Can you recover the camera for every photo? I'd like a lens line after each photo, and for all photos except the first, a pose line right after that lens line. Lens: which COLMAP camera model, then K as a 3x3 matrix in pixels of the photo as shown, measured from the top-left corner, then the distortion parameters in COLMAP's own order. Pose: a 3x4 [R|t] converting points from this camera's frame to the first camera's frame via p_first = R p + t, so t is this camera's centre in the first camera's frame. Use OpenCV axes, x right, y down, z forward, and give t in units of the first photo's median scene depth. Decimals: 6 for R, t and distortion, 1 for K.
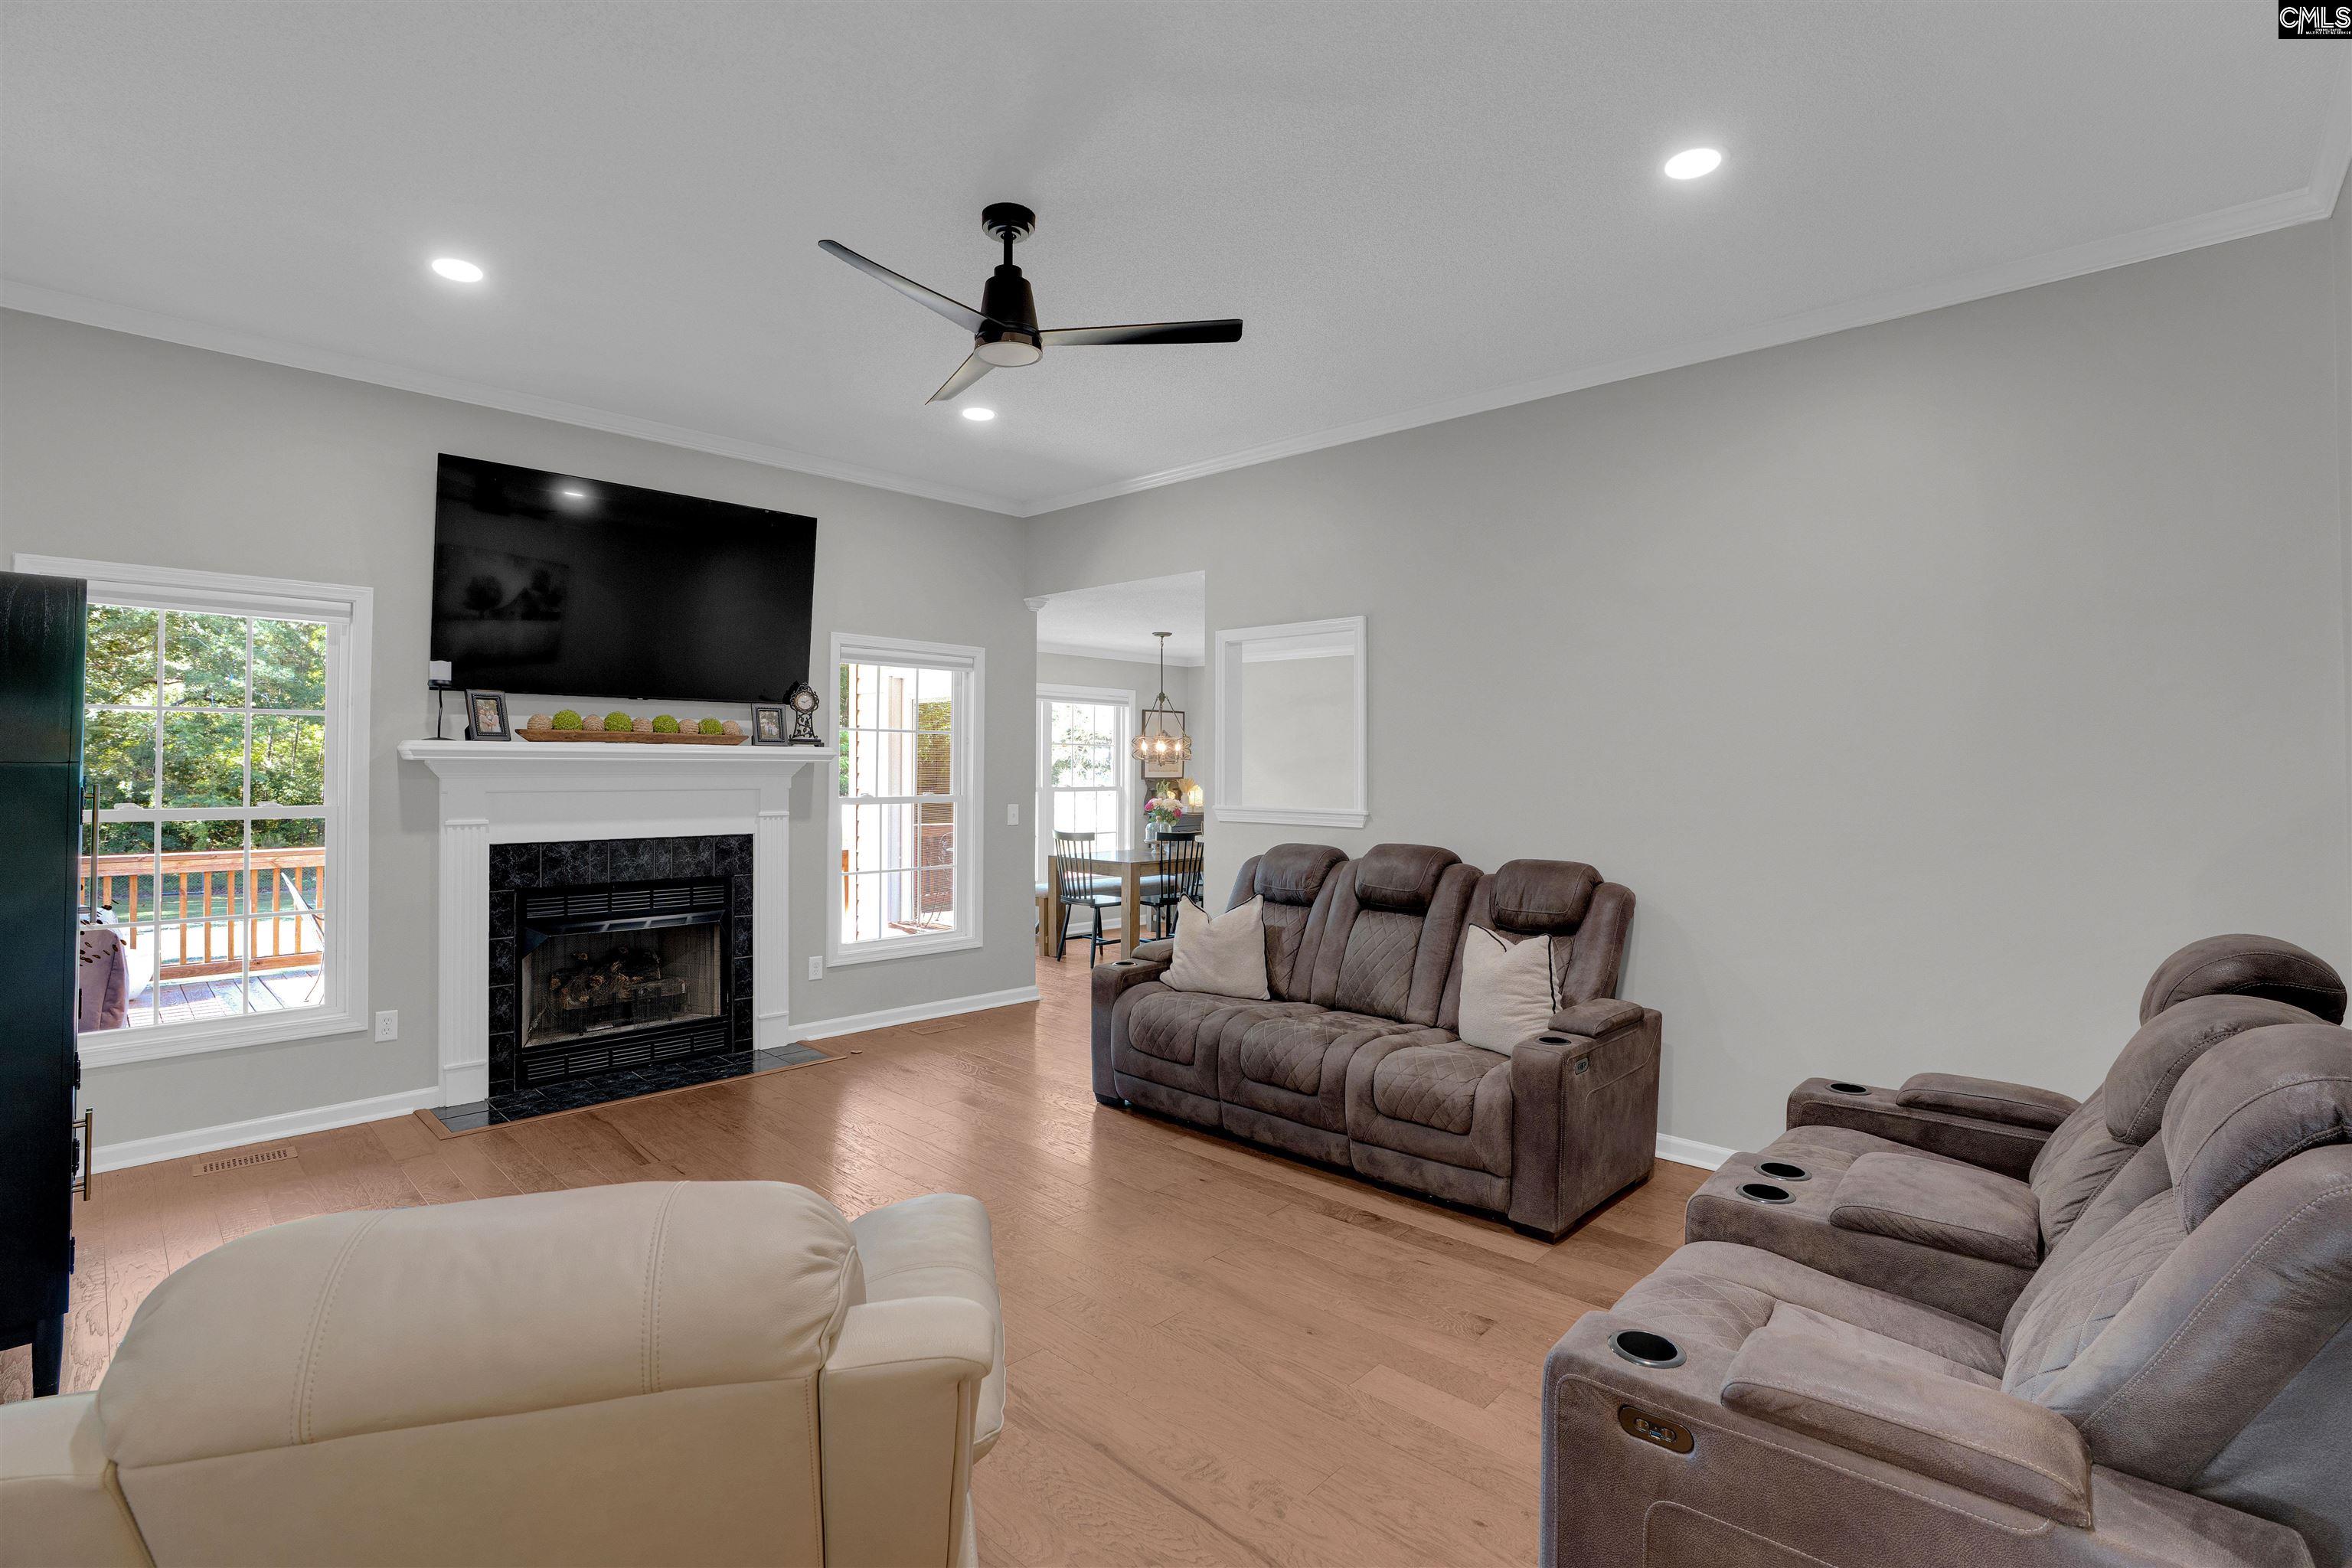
lens RADIAL K [[1104.1, 0, 1187.7], [0, 1104.1, 748.2], [0, 0, 1]] dist [-0.029997, -0.000005]
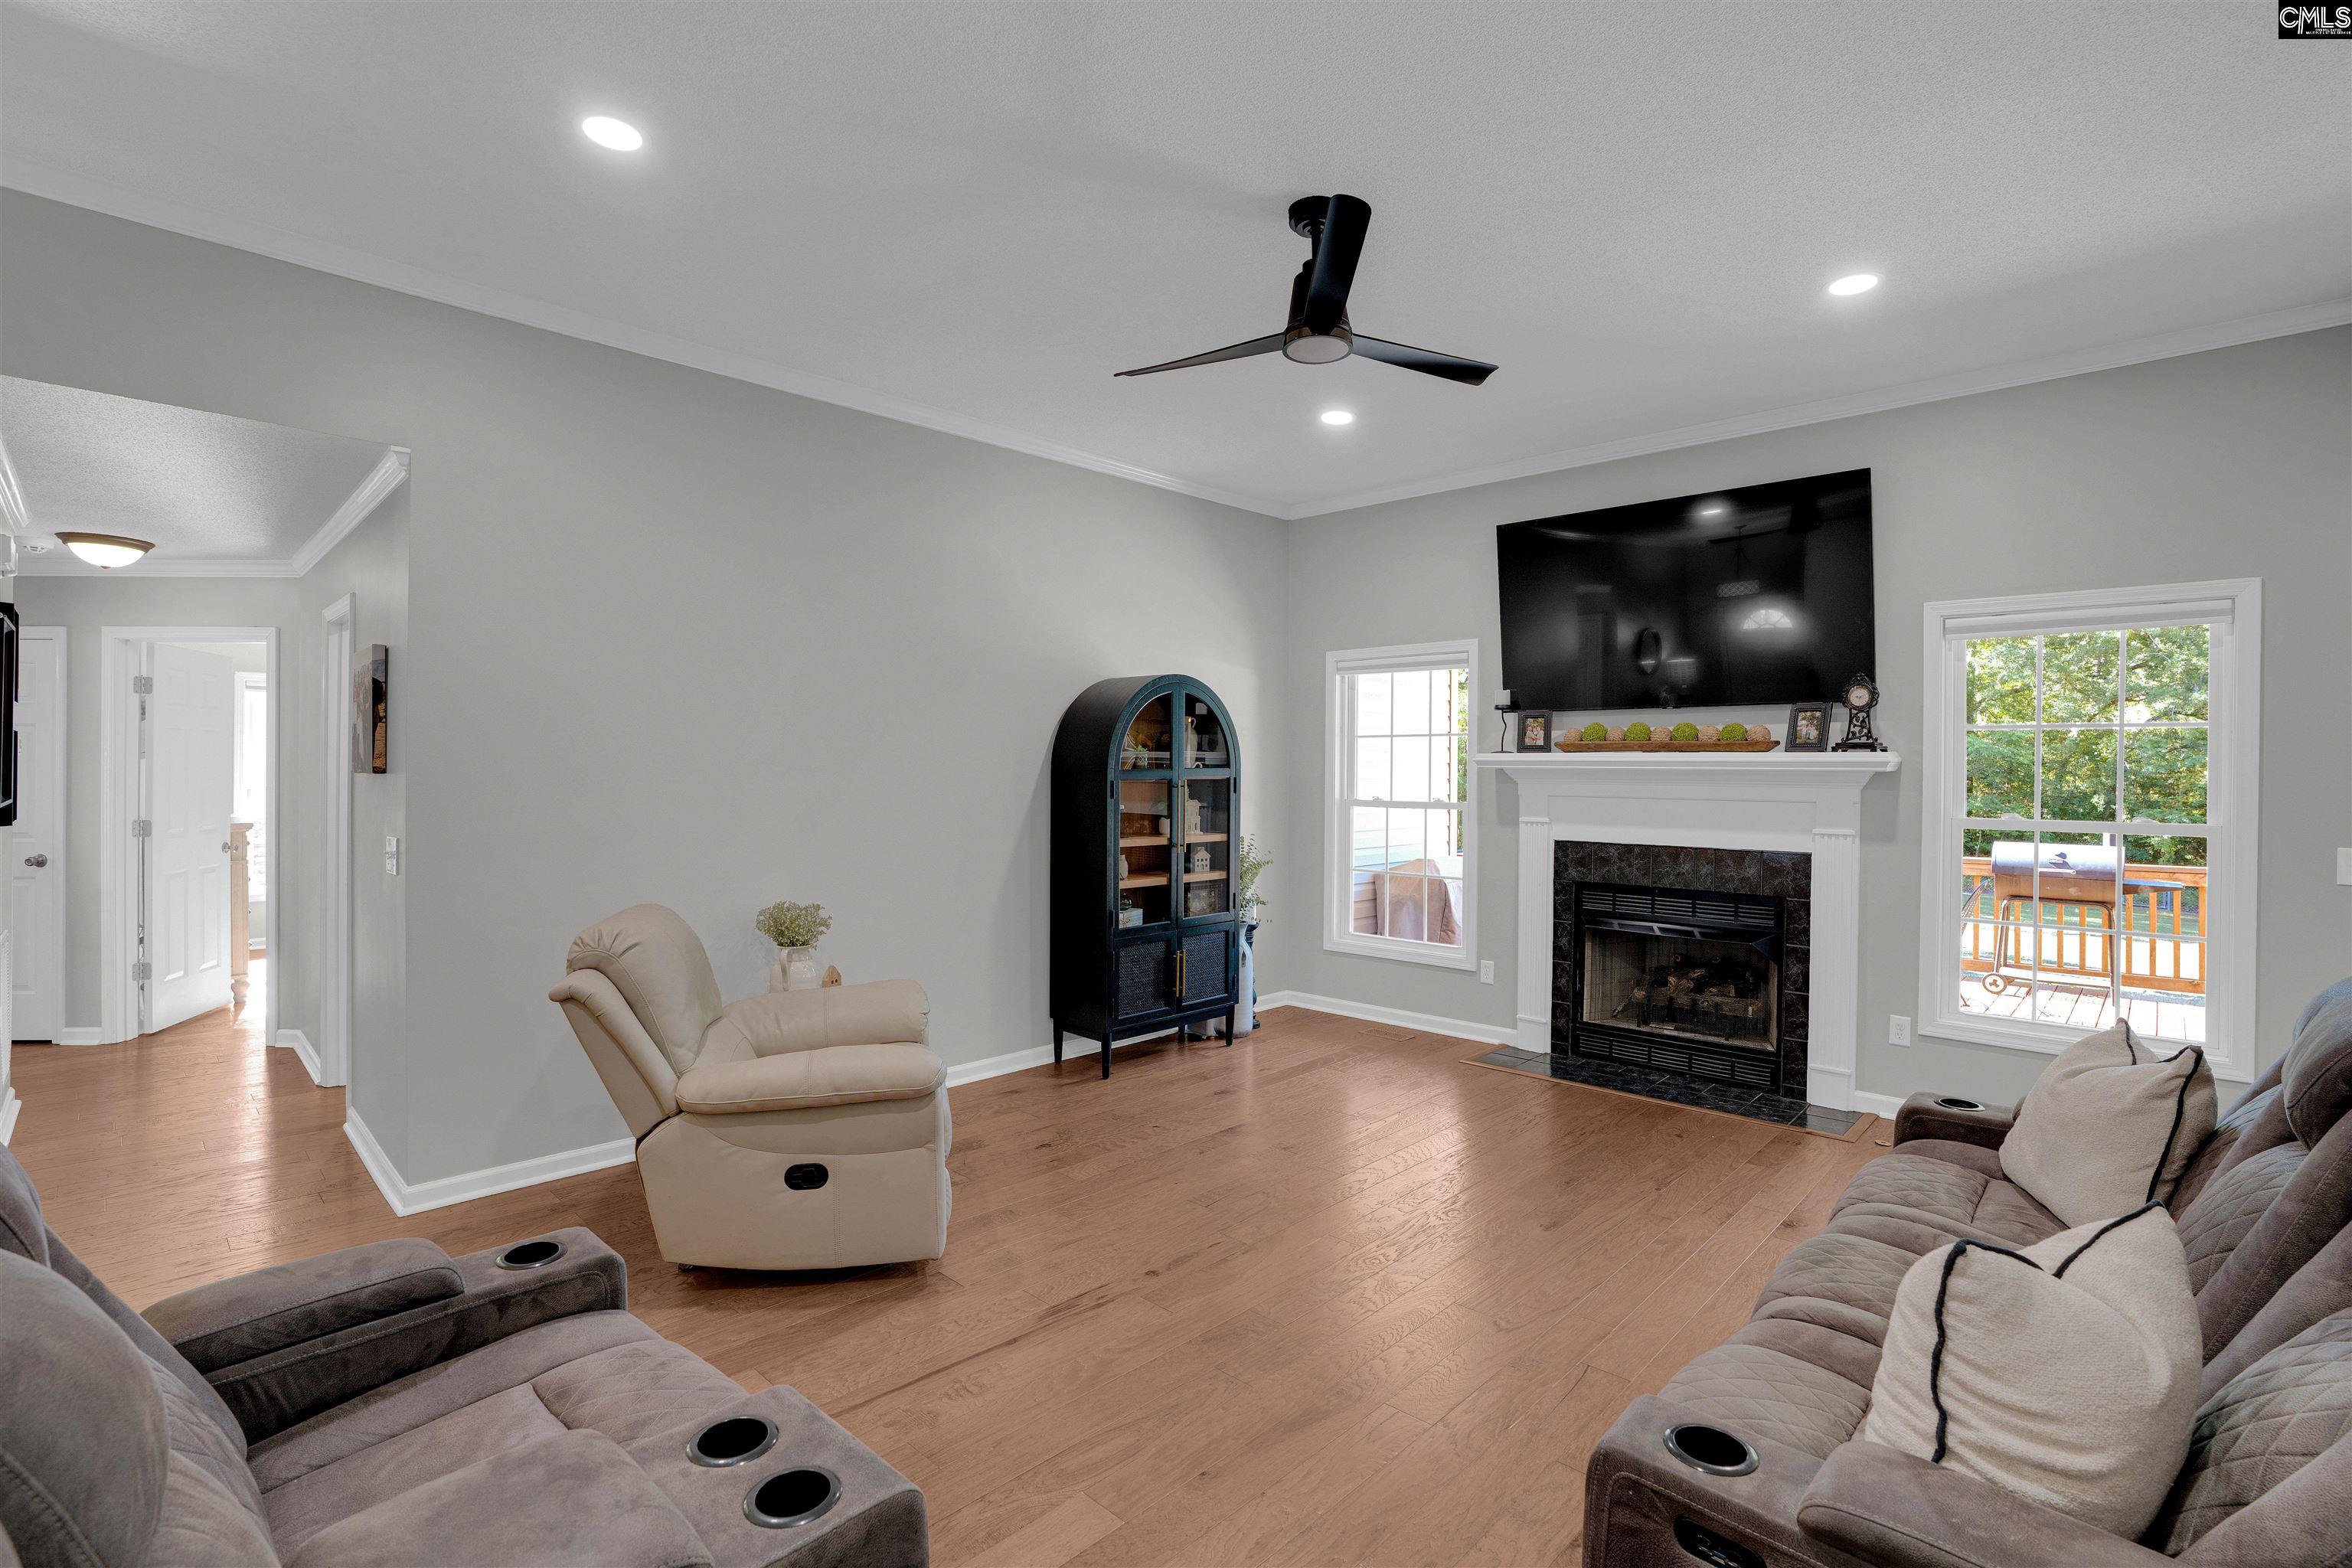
lens RADIAL K [[1090.8, 0, 1183.7], [0, 1090.8, 776.3], [0, 0, 1]] dist [-0.019060, 0.000687]
pose [[0.008213, 0.002510, -0.999963, 0.523522], [0.007781, 0.999966, 0.002574, 0.012479], [0.999936, -0.007802, 0.008193, 0.573174]]
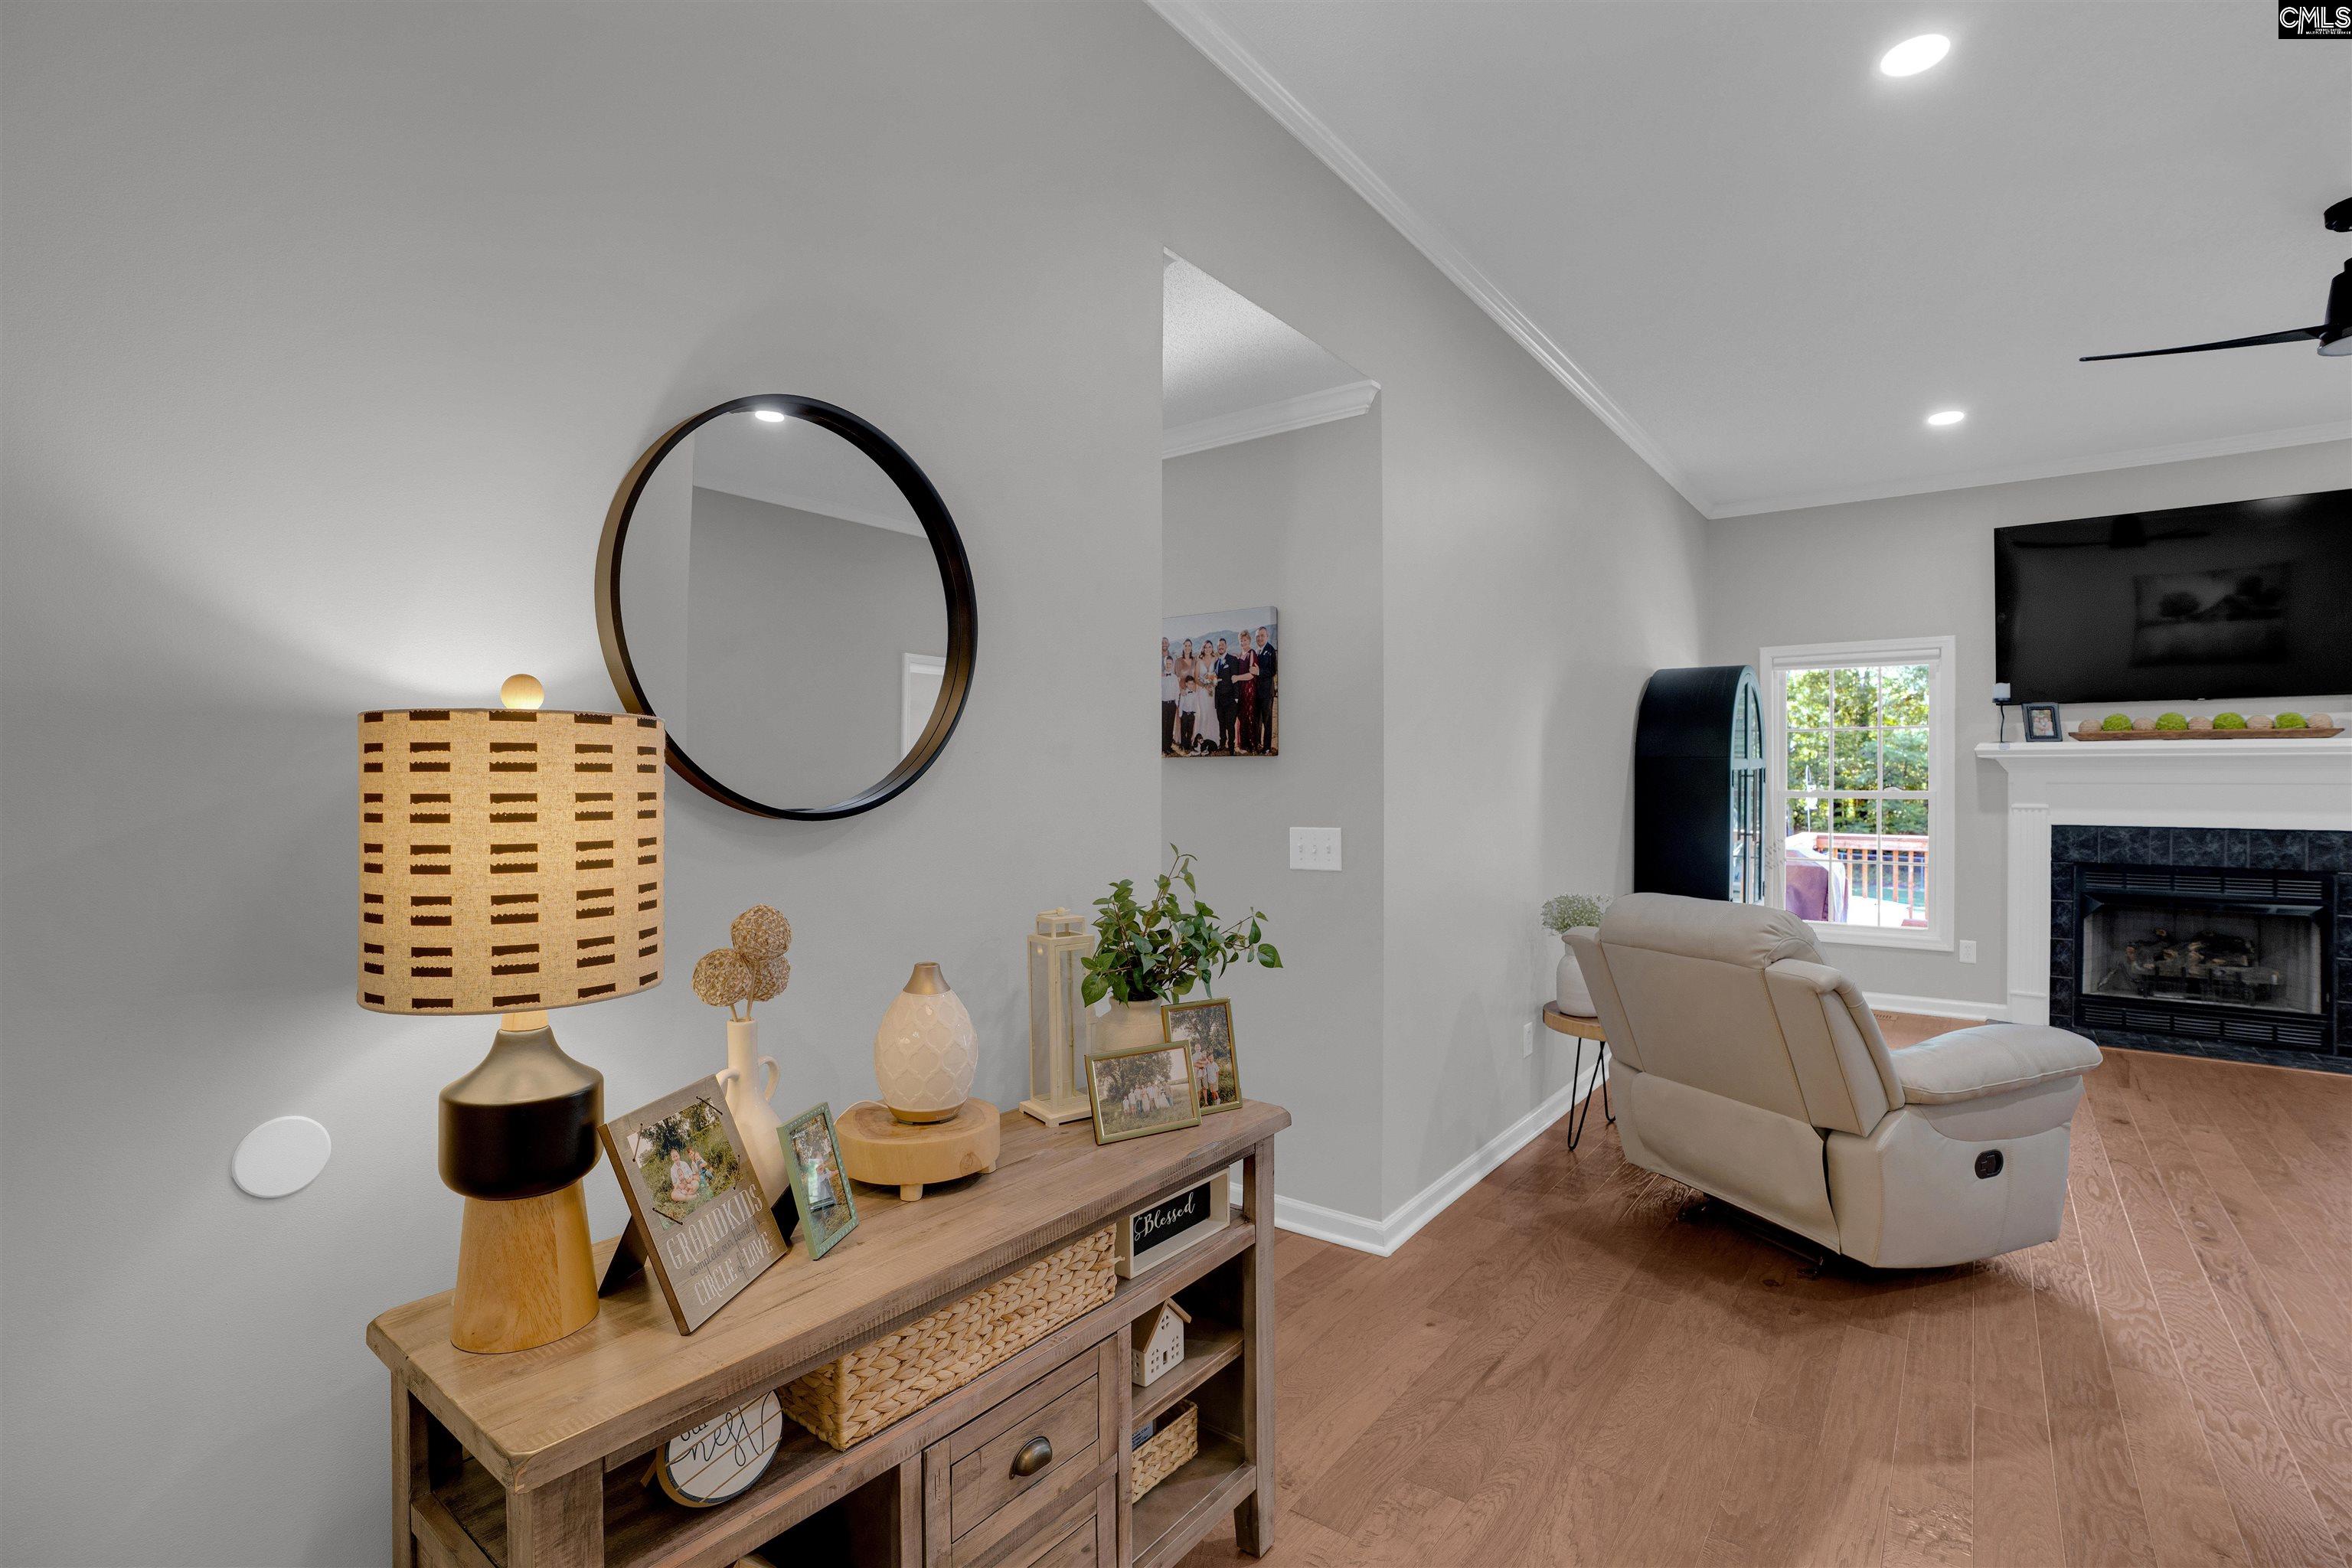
lens RADIAL K [[1083.5, 0, 1160.8], [0, 1083.5, 777.4], [0, 0, 1]] dist [-0.080058, 0.036249]
pose [[0.132954, -0.007053, -0.991097, 0.405191], [0.013274, 0.999898, -0.005335, 0.025687], [0.991033, -0.012446, 0.133034, -0.174091]]
